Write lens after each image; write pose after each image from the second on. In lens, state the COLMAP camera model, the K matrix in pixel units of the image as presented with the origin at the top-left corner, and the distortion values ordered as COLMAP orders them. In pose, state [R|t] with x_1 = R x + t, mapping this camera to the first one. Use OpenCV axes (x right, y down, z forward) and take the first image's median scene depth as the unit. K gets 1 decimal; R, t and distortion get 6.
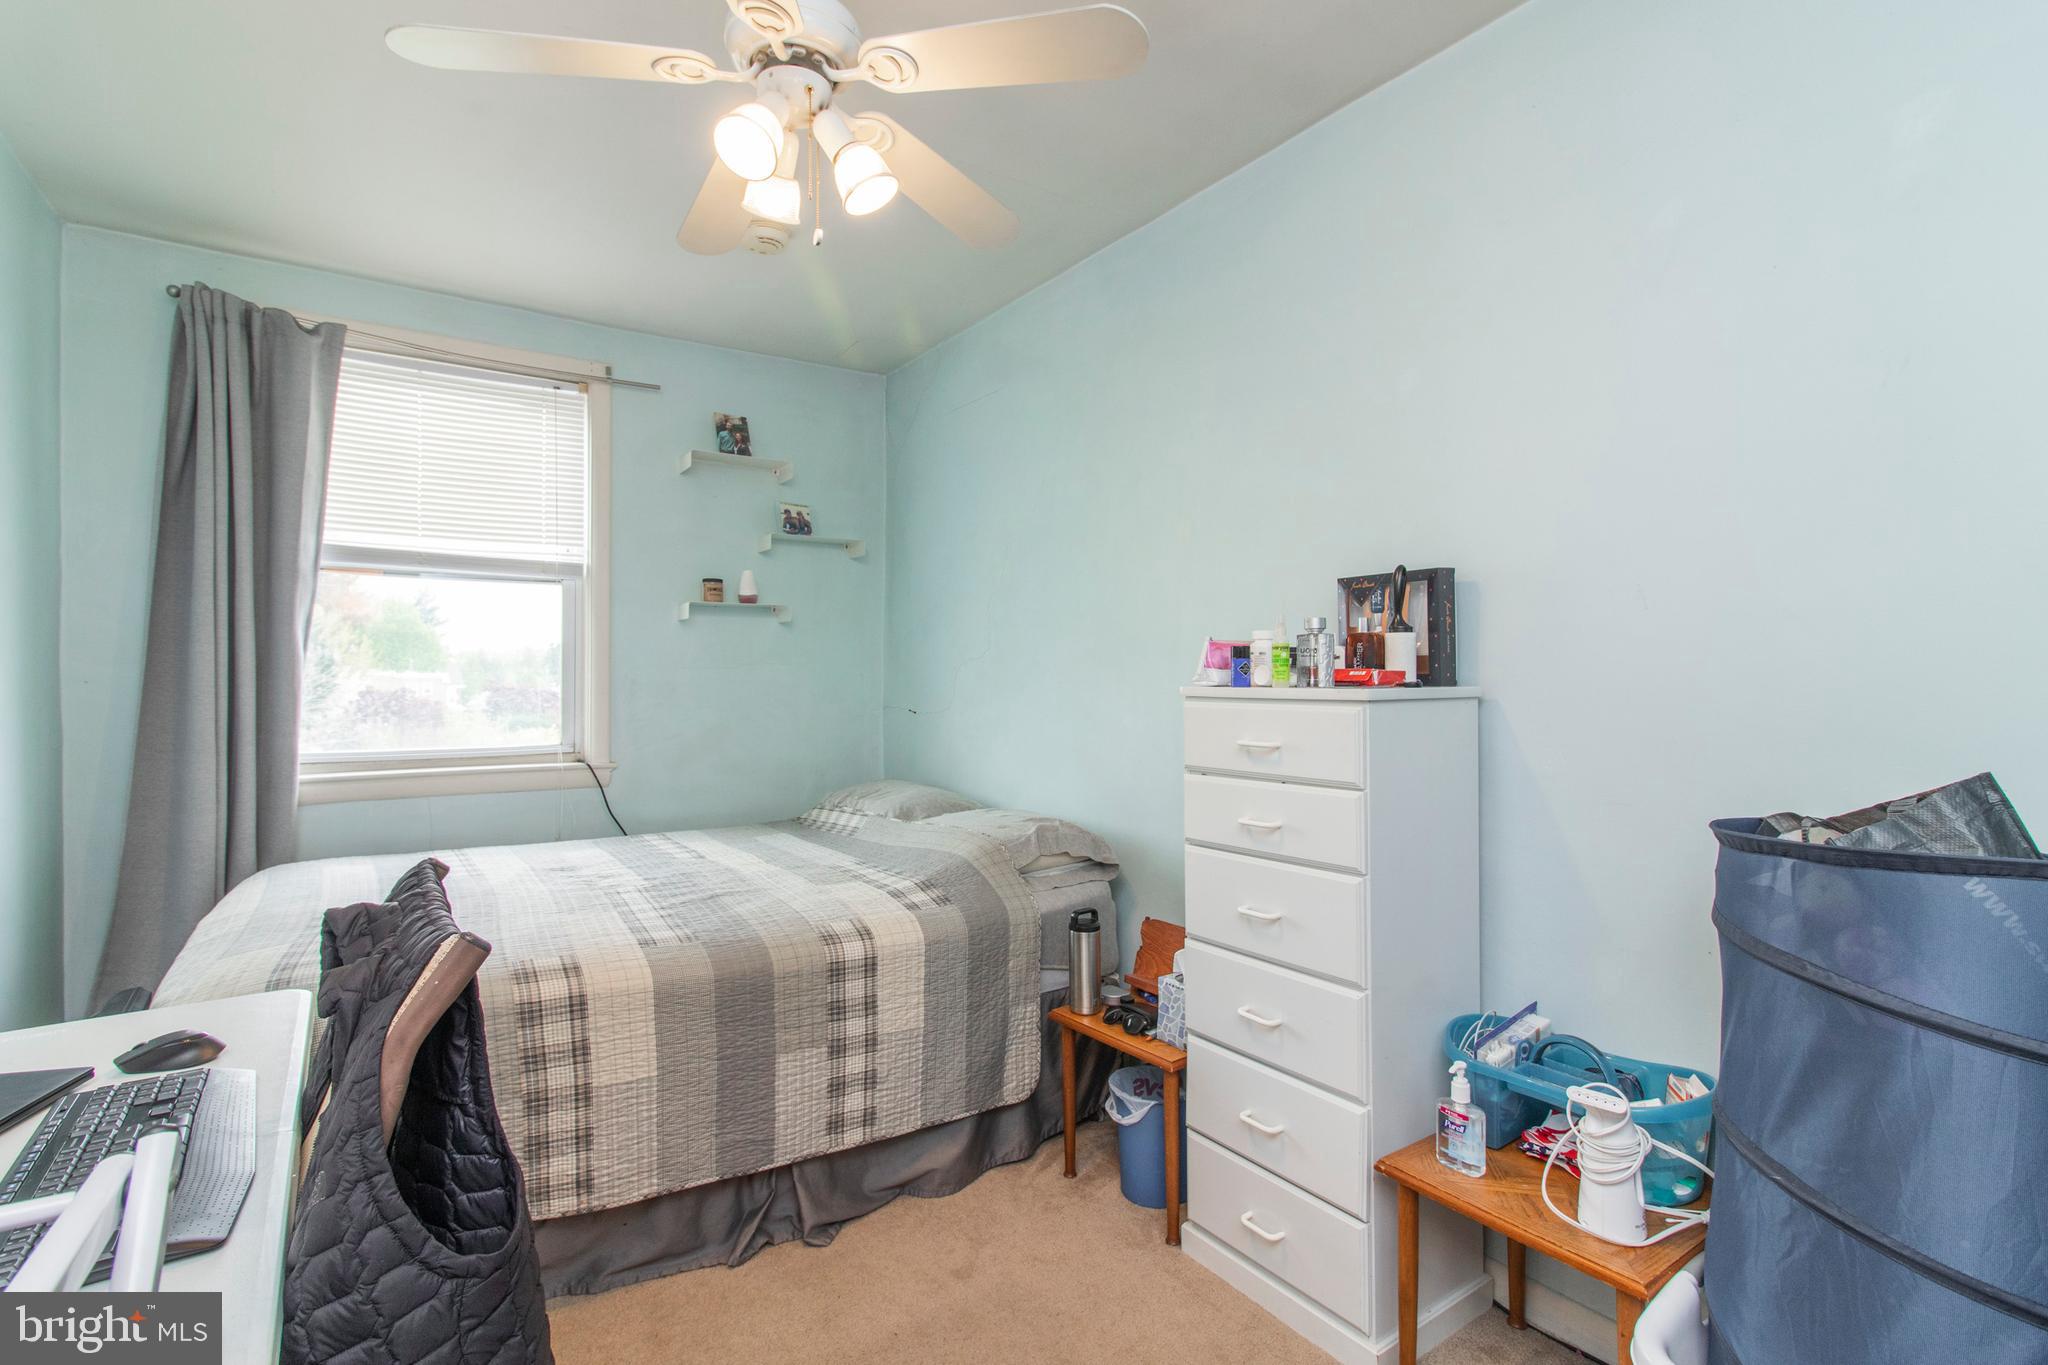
lens RADIAL K [[948.2, 0, 1033.3], [0, 948.2, 656.5], [0, 0, 1]] dist [0.000194, -0.000074]
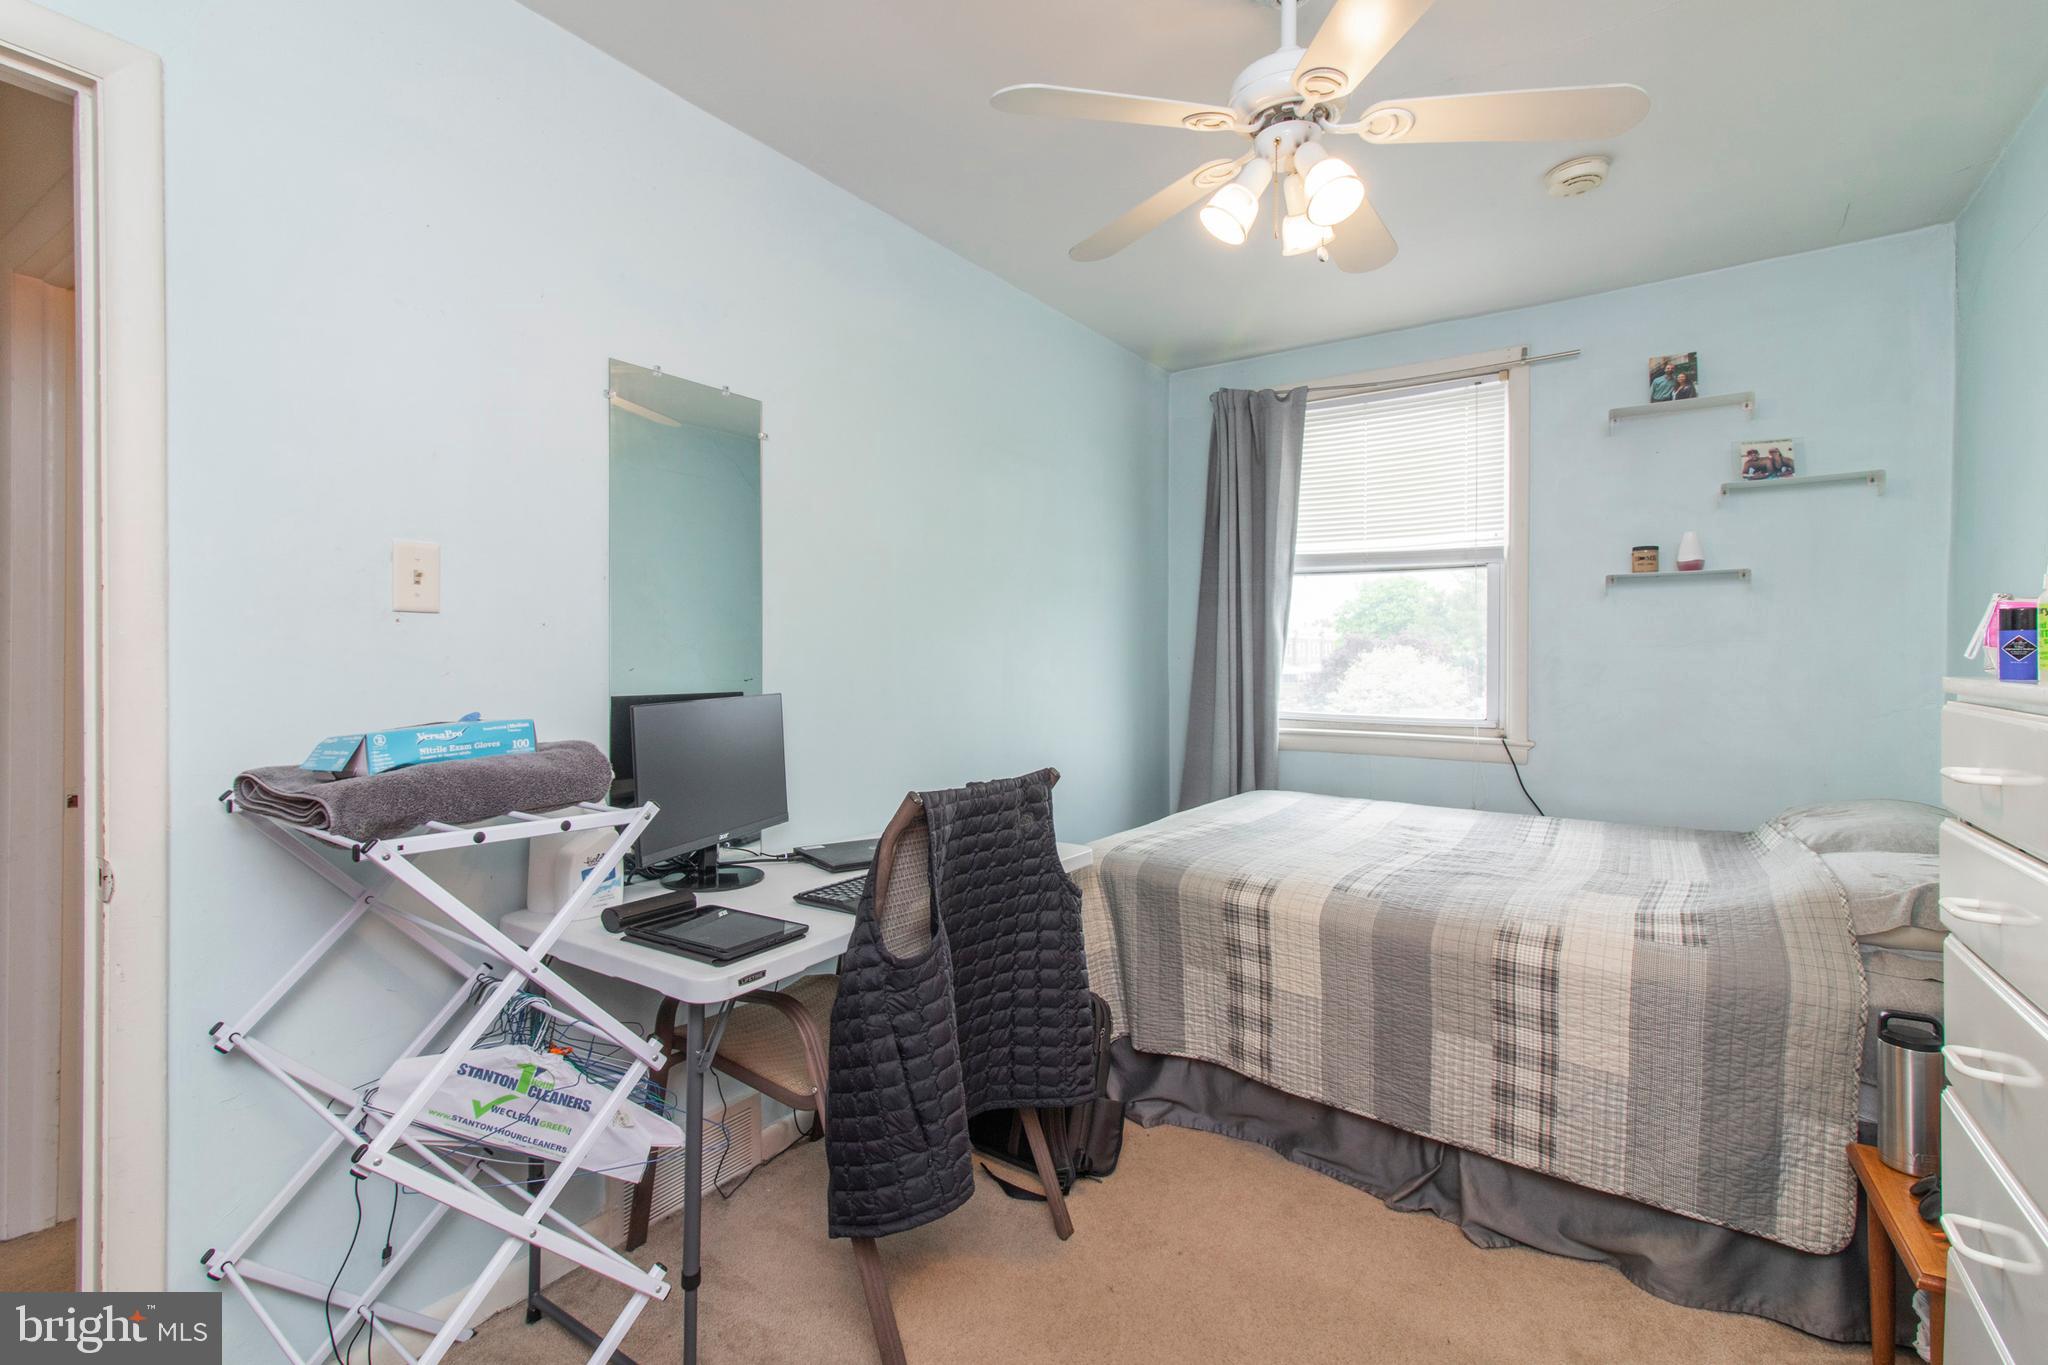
lens RADIAL K [[948.2, 0, 1033.3], [0, 948.2, 656.5], [0, 0, 1]] dist [0.000194, -0.000074]
pose [[0.364660, 0.003650, -0.931133, 0.372674], [0.017456, 0.999790, 0.010756, 0.002969], [0.930977, -0.020176, 0.364520, 0.174713]]
